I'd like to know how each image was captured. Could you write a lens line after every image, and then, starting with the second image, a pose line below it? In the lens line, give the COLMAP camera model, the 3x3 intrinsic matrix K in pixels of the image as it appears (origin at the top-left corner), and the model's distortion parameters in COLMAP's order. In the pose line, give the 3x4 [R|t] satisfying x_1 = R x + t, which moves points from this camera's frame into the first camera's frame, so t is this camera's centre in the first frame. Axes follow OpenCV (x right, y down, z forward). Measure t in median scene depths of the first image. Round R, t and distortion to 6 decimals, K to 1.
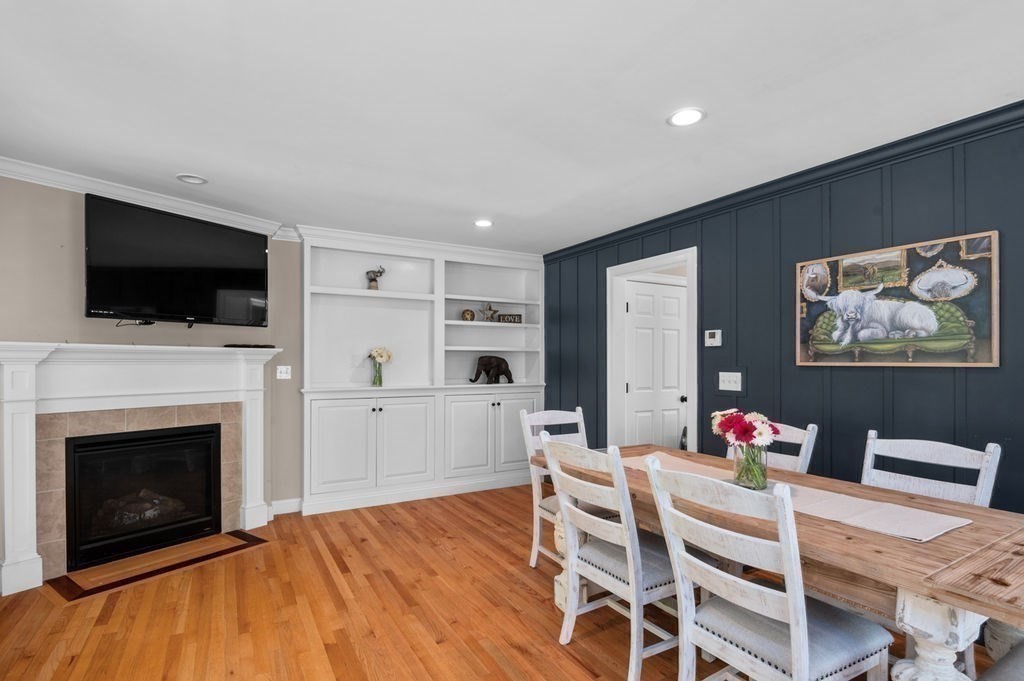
lens RADIAL K [[503.9, 0, 504.9], [0, 503.9, 362.1], [0, 0, 1]] dist [-0.002665, -0.001044]
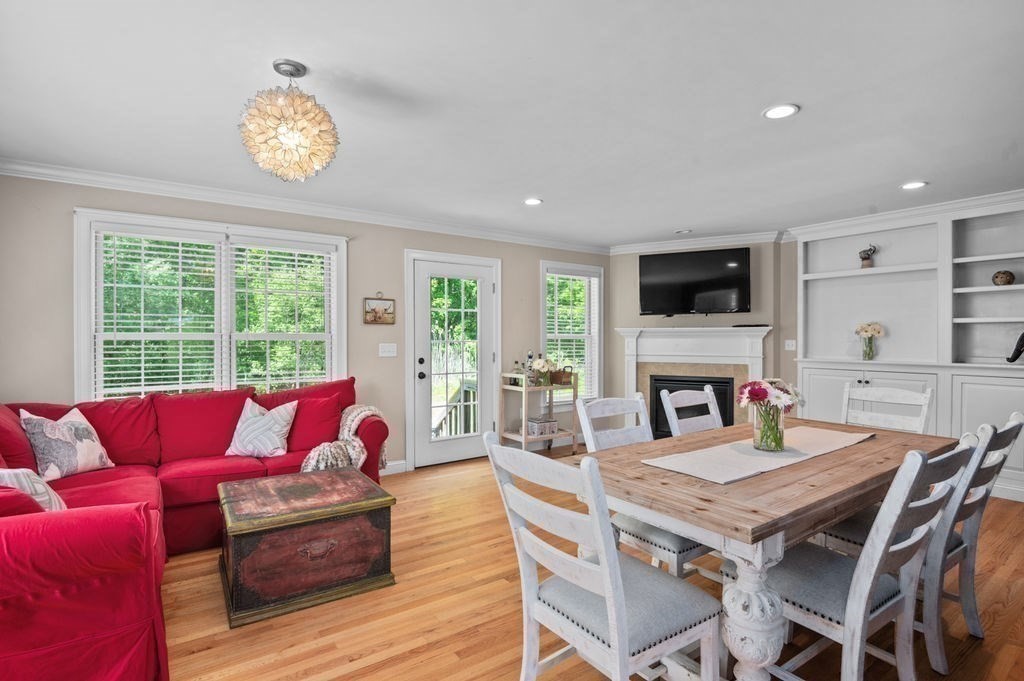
lens RADIAL K [[503.9, 0, 519.8], [0, 503.9, 337.3], [0, 0, 1]] dist [-0.002665, -0.001044]
pose [[0.116583, -0.001827, -0.993179, 0.779149], [-0.000246, 0.999998, -0.001869, 0.003370], [0.993181, 0.000462, 0.116582, 0.177955]]
